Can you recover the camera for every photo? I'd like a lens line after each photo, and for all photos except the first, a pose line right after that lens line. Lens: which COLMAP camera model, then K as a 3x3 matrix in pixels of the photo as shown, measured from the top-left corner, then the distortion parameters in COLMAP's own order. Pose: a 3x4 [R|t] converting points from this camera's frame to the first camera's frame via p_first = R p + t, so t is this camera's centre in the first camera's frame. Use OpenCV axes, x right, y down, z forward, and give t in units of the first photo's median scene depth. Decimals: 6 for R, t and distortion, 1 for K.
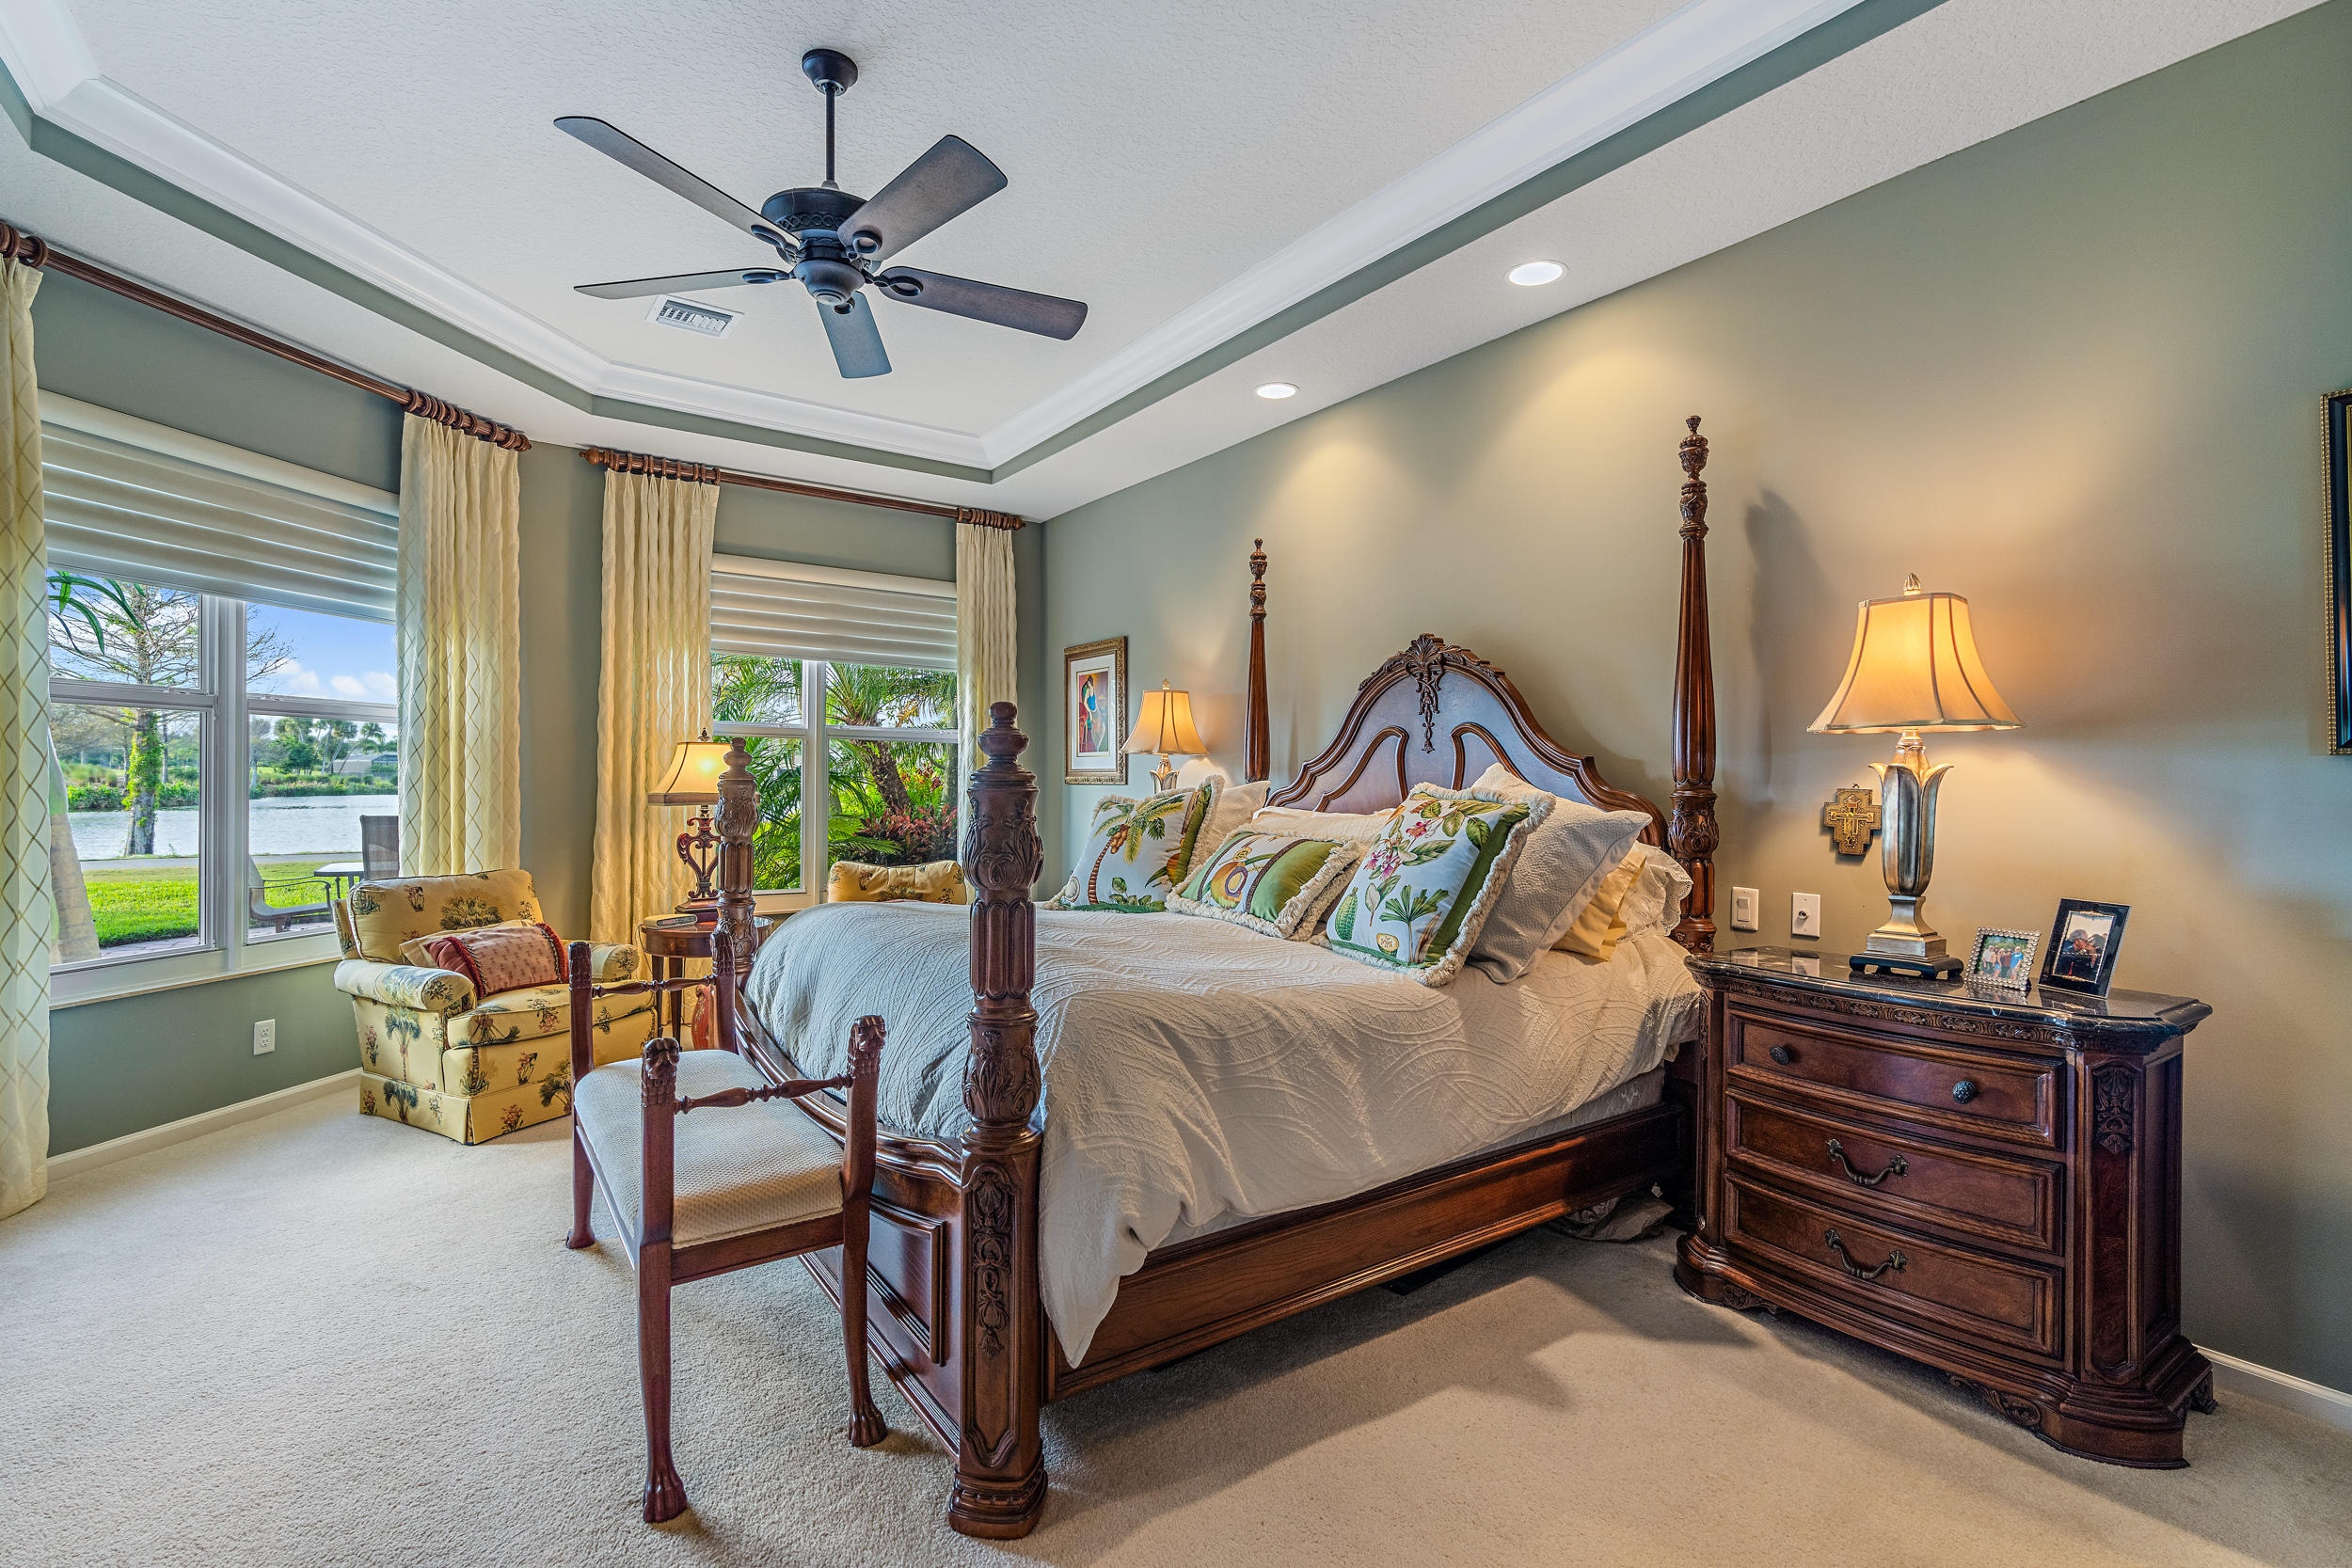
lens RADIAL K [[1066.9, 0, 1171.5], [0, 1066.9, 776.4], [0, 0, 1]] dist [-0.010701, 0.005013]
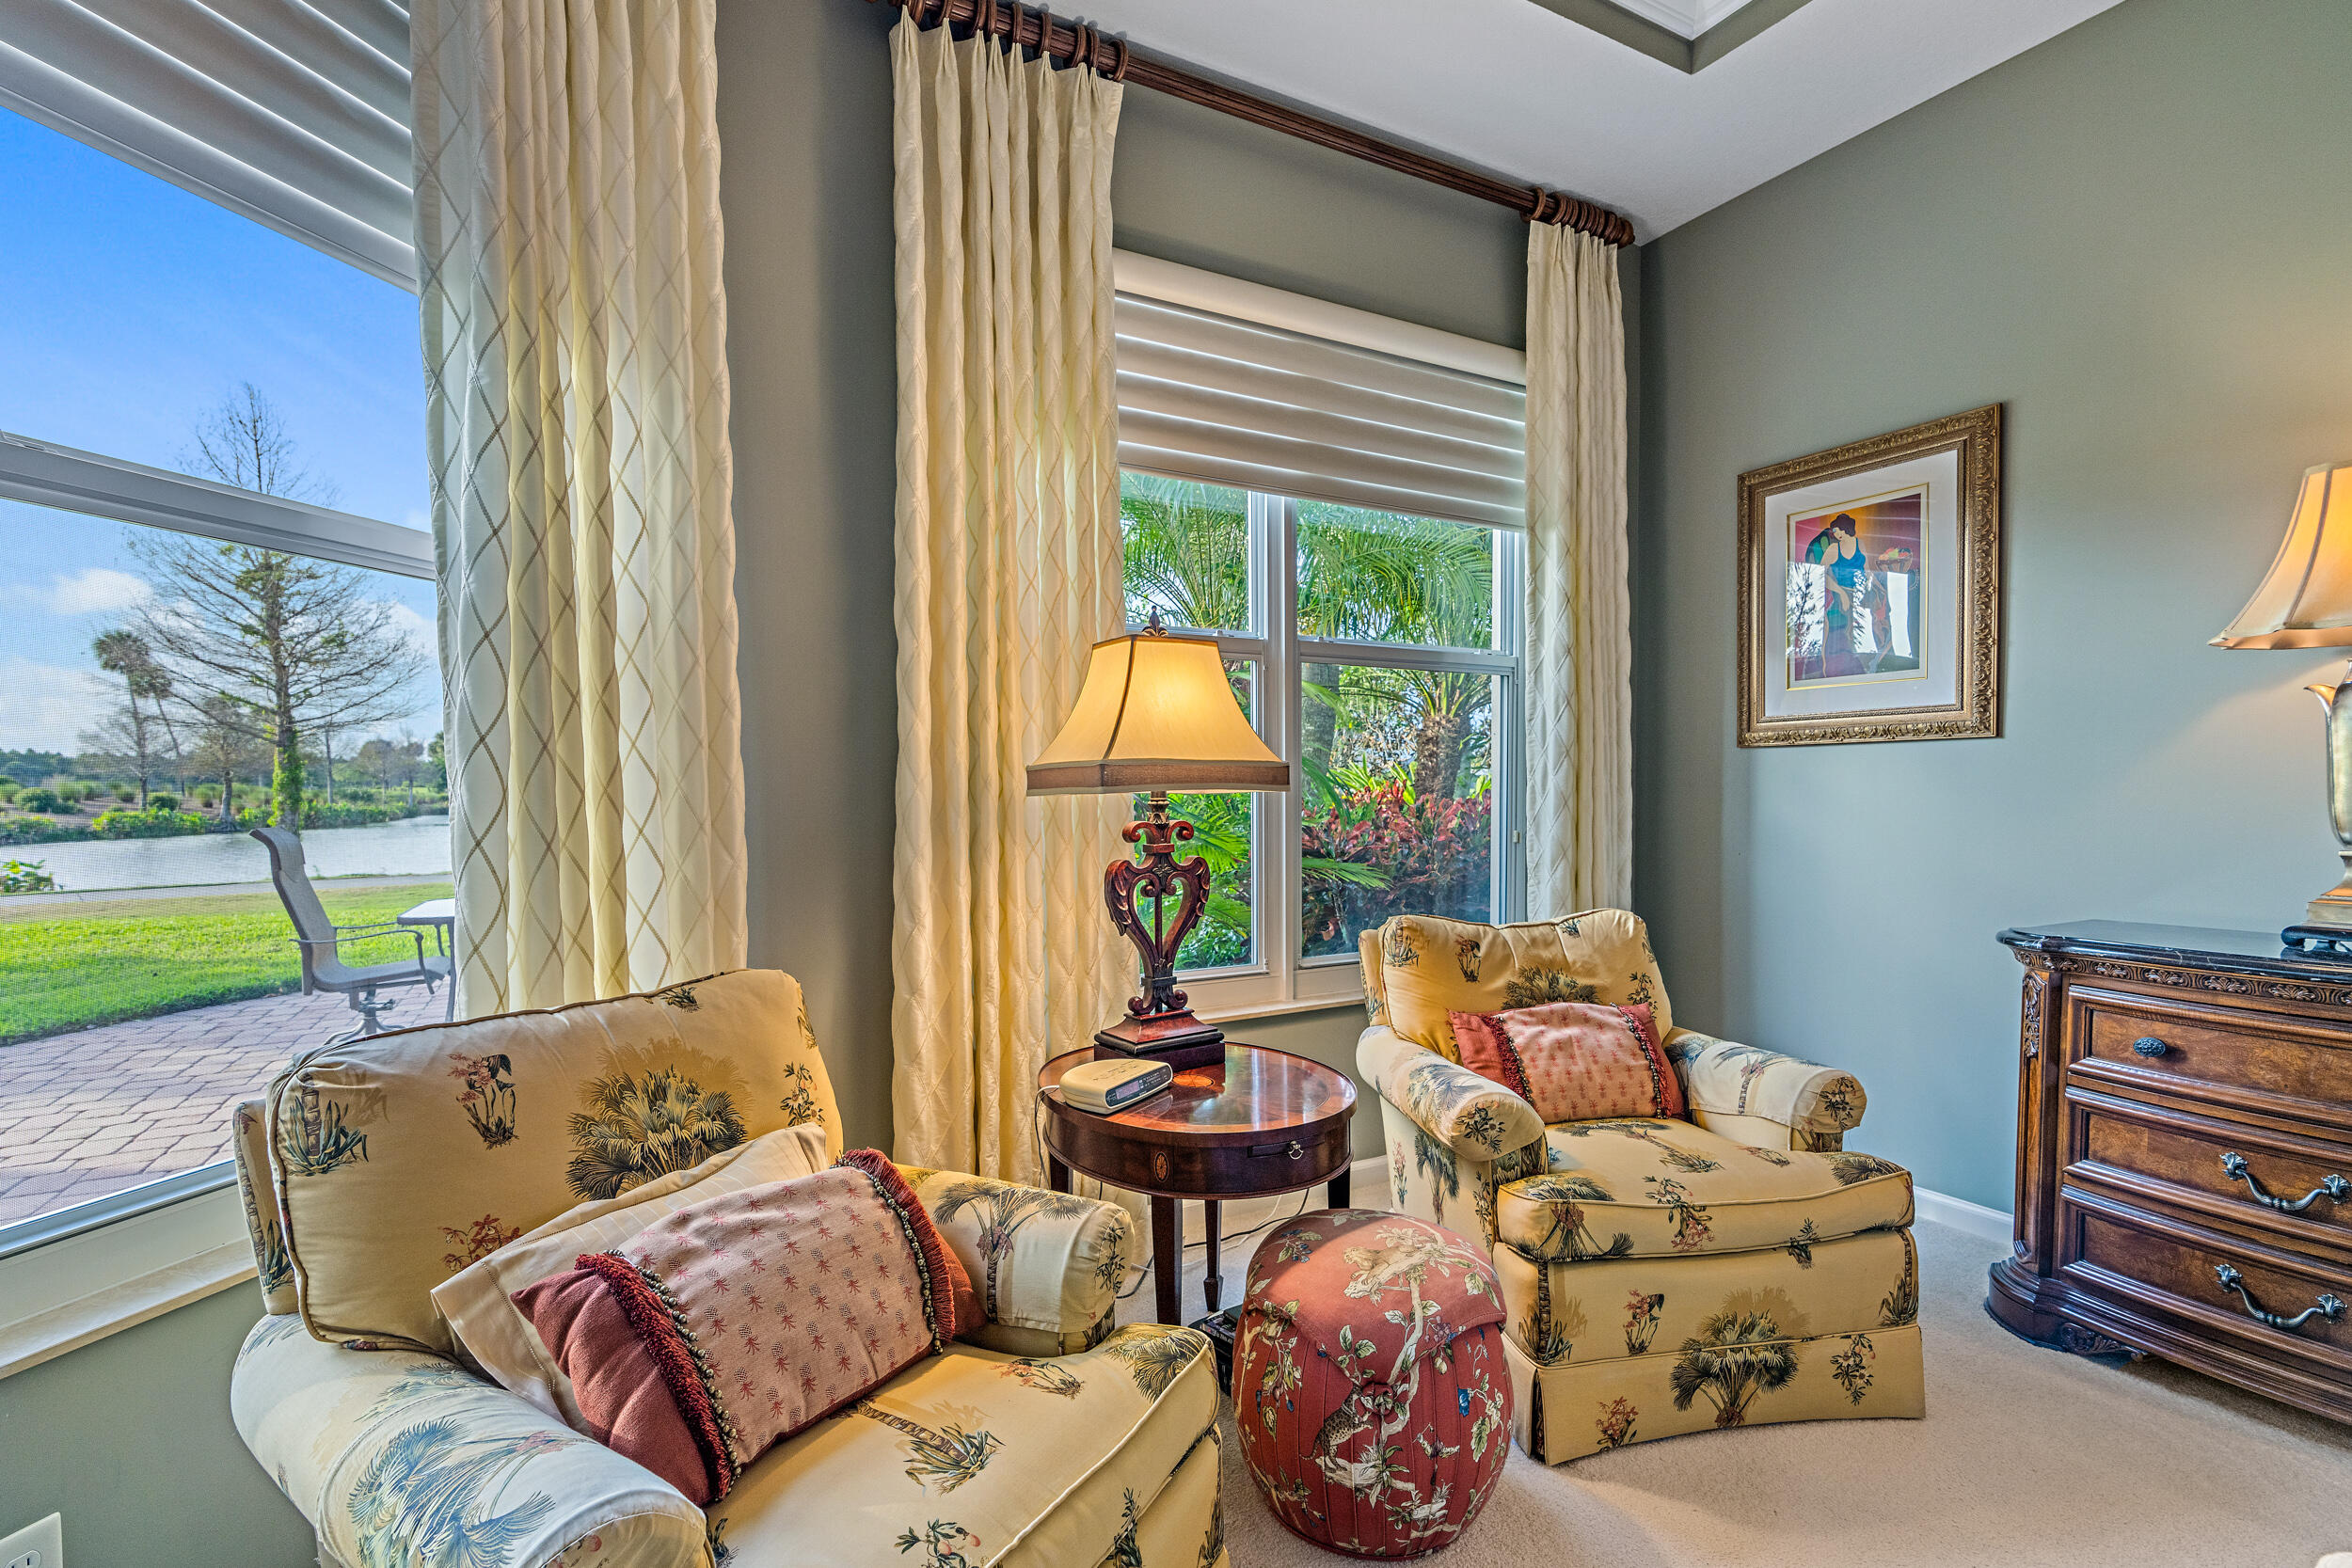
lens RADIAL K [[1082.7, 0, 1166.4], [0, 1082.7, 828.5], [0, 0, 1]] dist [-0.006825, 0.000554]
pose [[0.994308, -0.014094, -0.105603, -0.411509], [0.018605, 0.998950, 0.041854, 0.024571], [0.104903, -0.043581, 0.993527, 0.608187]]
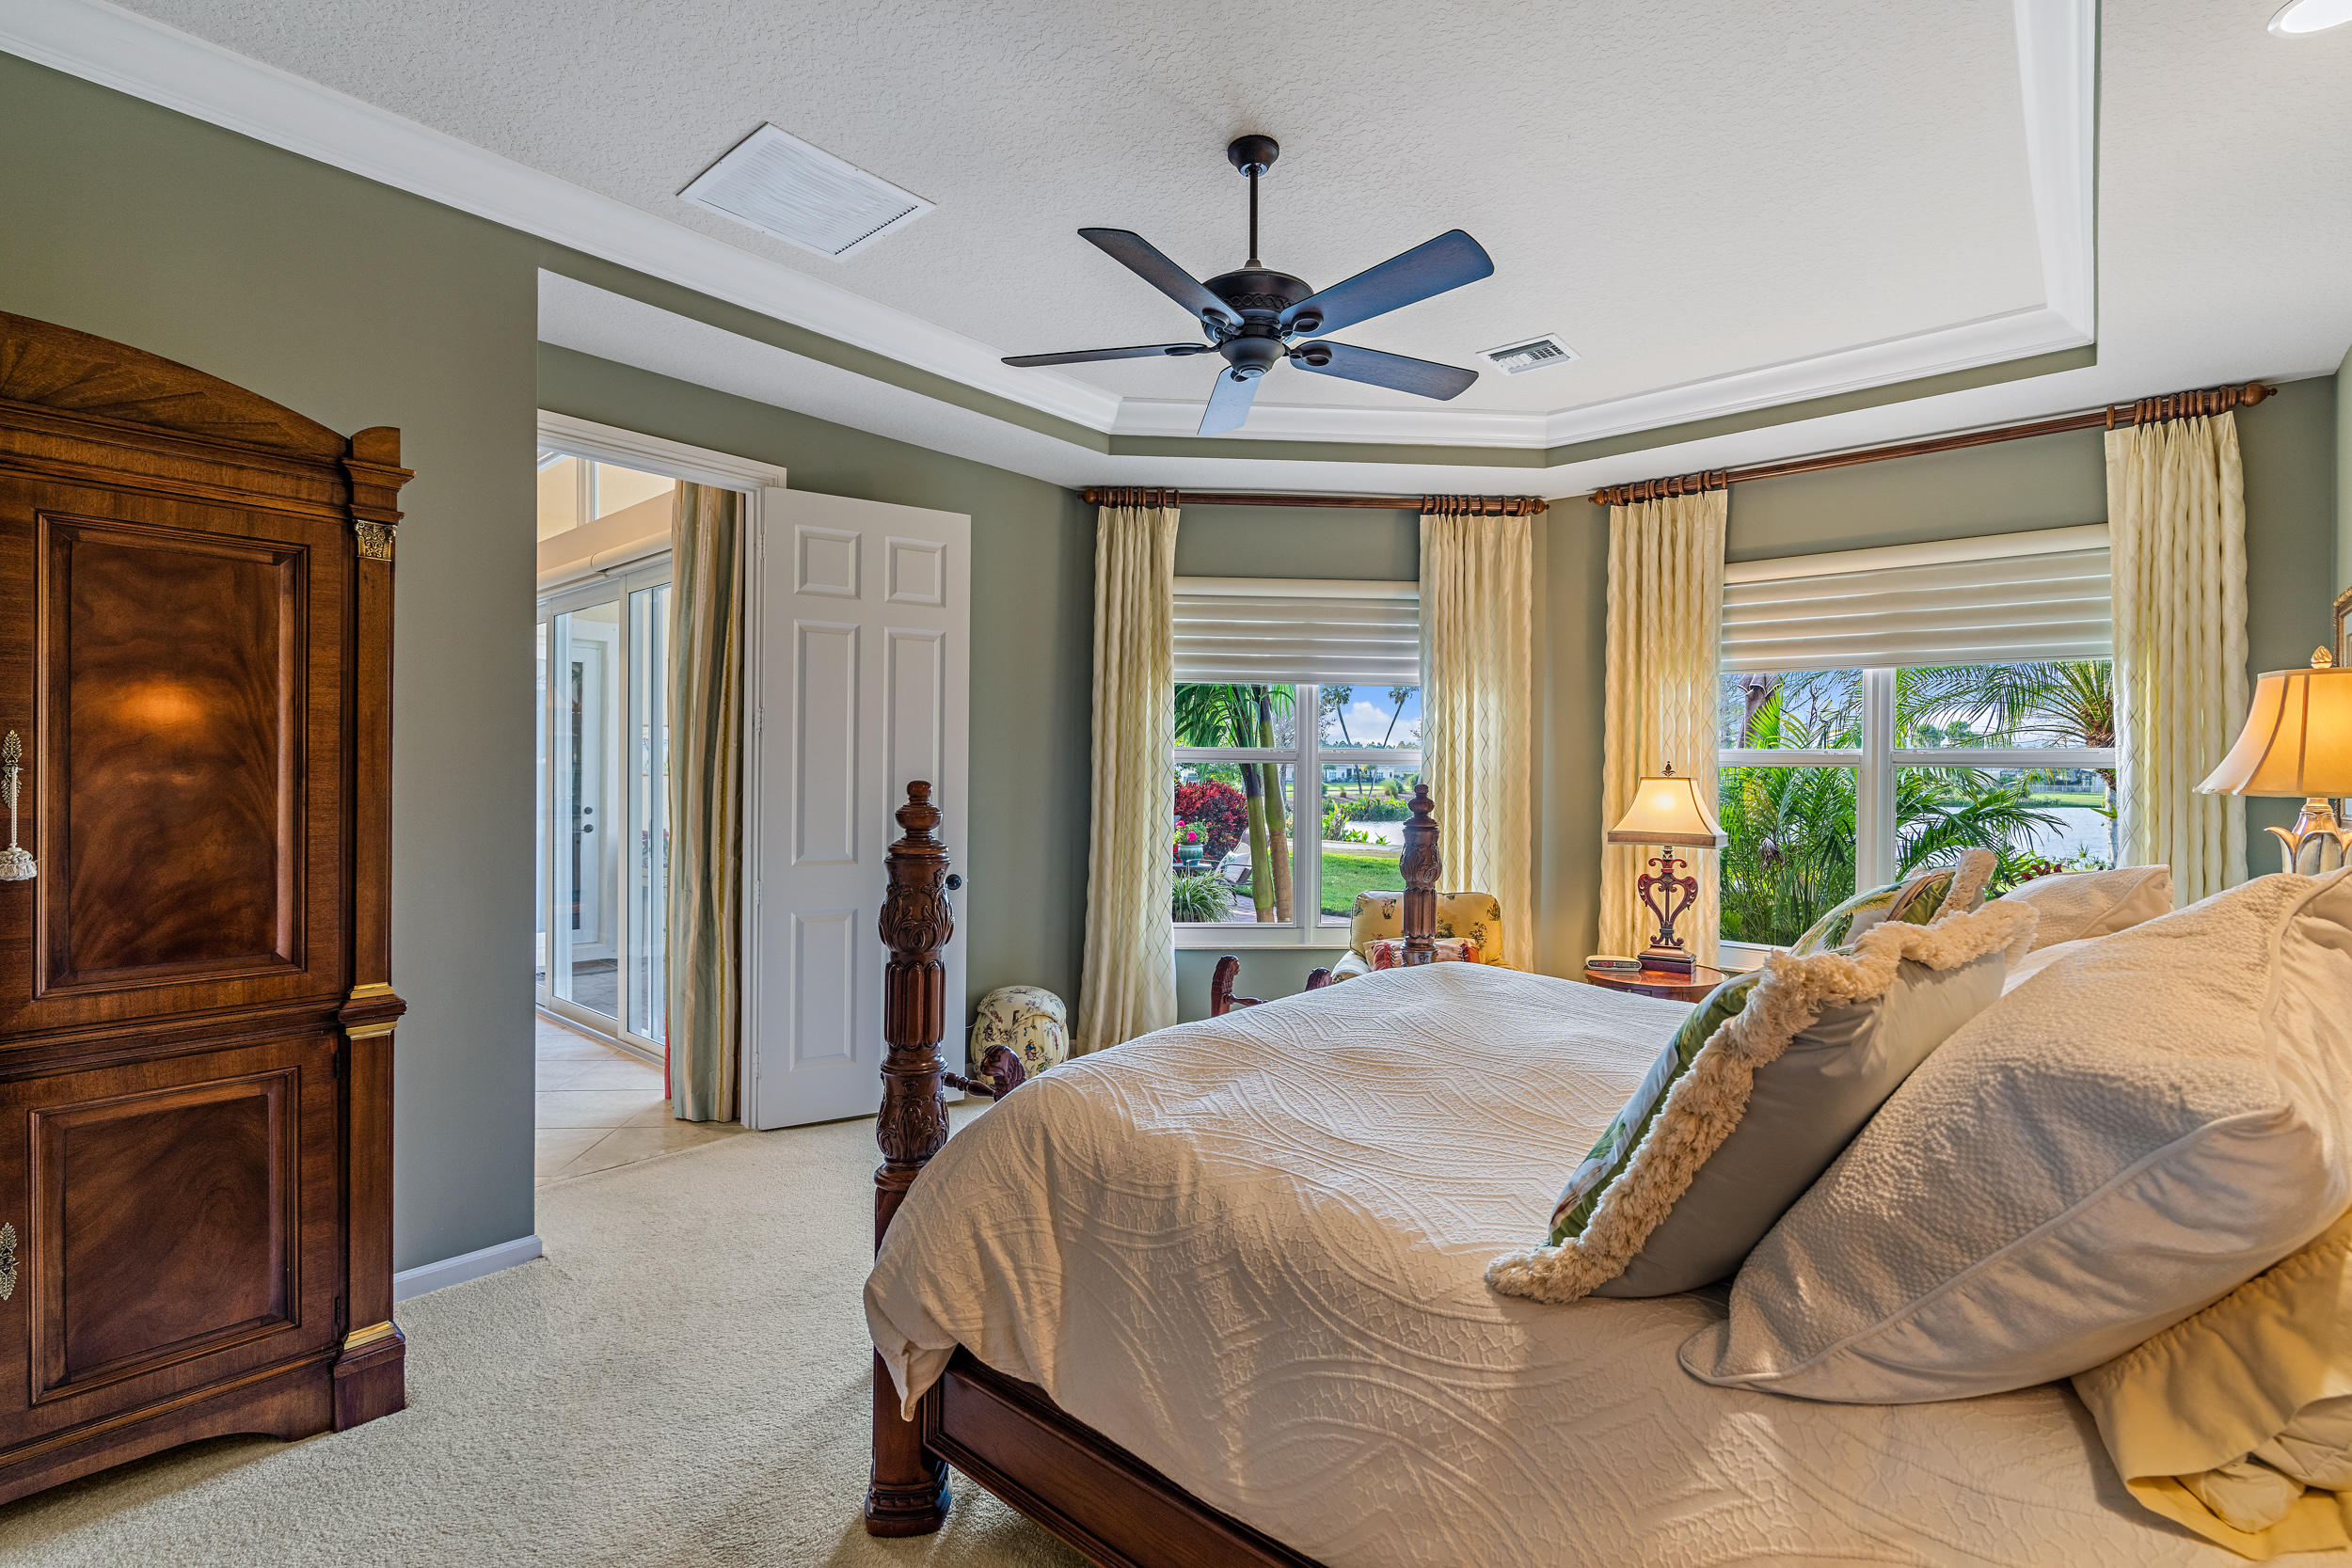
lens RADIAL K [[1066.9, 0, 1171.5], [0, 1066.9, 776.4], [0, 0, 1]] dist [-0.010701, 0.005013]
pose [[0.247620, -0.005166, -0.968844, 0.370595], [-0.004614, 0.999968, -0.006512, -0.025968], [0.968846, 0.006083, 0.247588, 0.372234]]
